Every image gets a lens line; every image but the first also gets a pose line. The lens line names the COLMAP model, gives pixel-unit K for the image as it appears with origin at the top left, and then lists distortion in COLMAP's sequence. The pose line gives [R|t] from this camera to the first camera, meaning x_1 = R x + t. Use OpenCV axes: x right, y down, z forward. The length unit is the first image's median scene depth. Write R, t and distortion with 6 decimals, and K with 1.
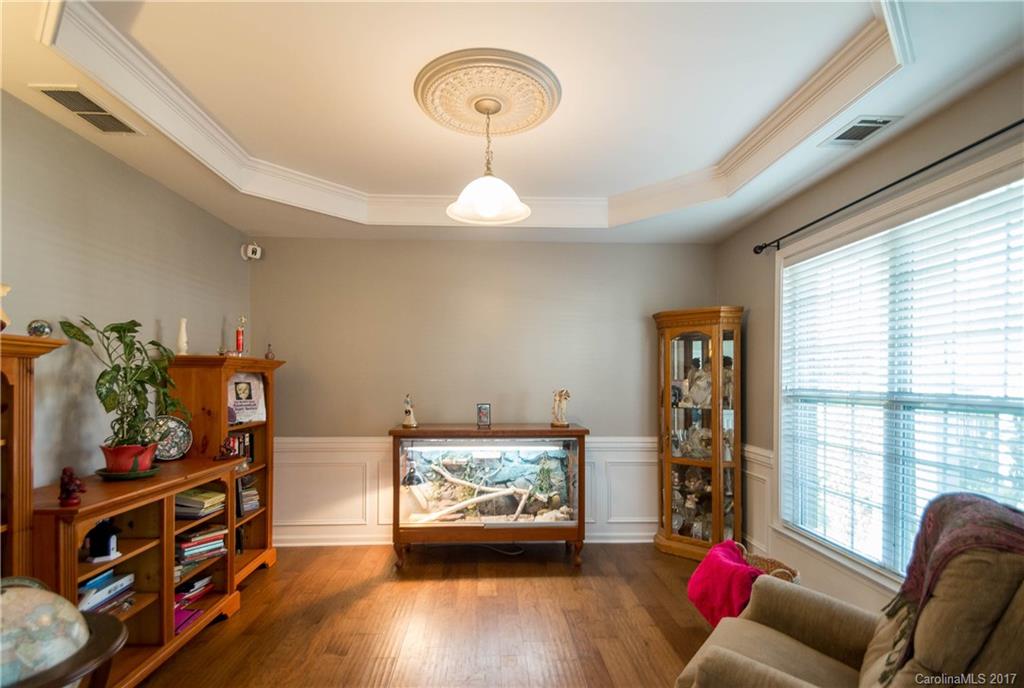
lens RADIAL K [[487.2, 0, 510.2], [0, 487.2, 378.9], [0, 0, 1]] dist [0.003746, 0.000197]
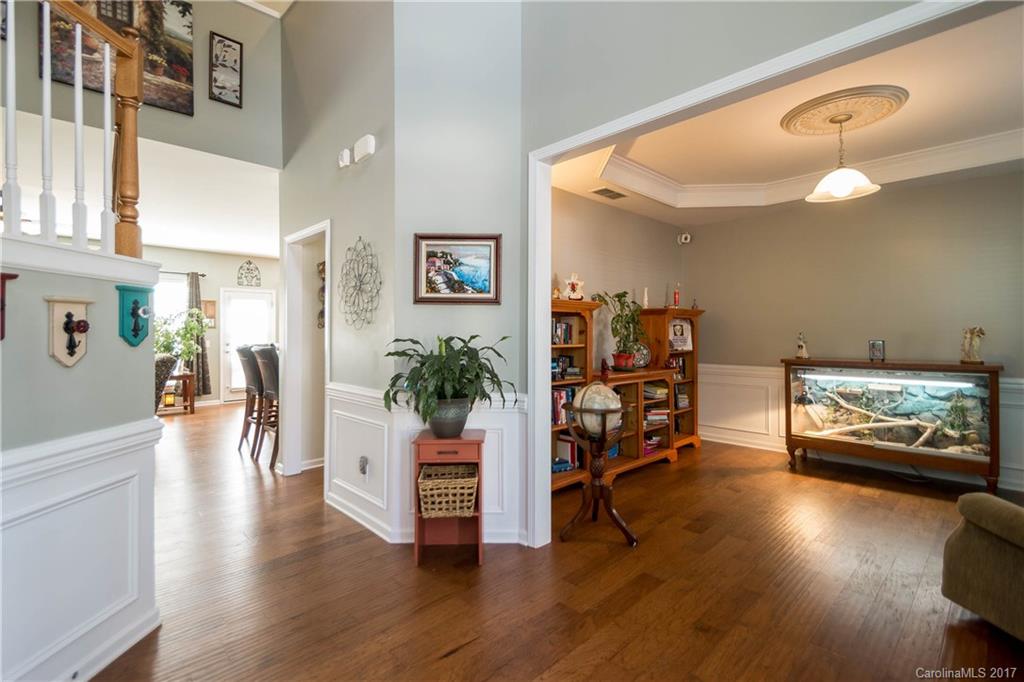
lens RADIAL K [[473.6, 0, 507.2], [0, 473.6, 336.7], [0, 0, 1]] dist [0.042789, -0.022509]
pose [[0.654110, -0.000982, -0.756399, 0.232957], [0.003861, 0.999990, 0.002041, 0.036743], [0.756390, -0.004255, 0.654107, -0.389118]]
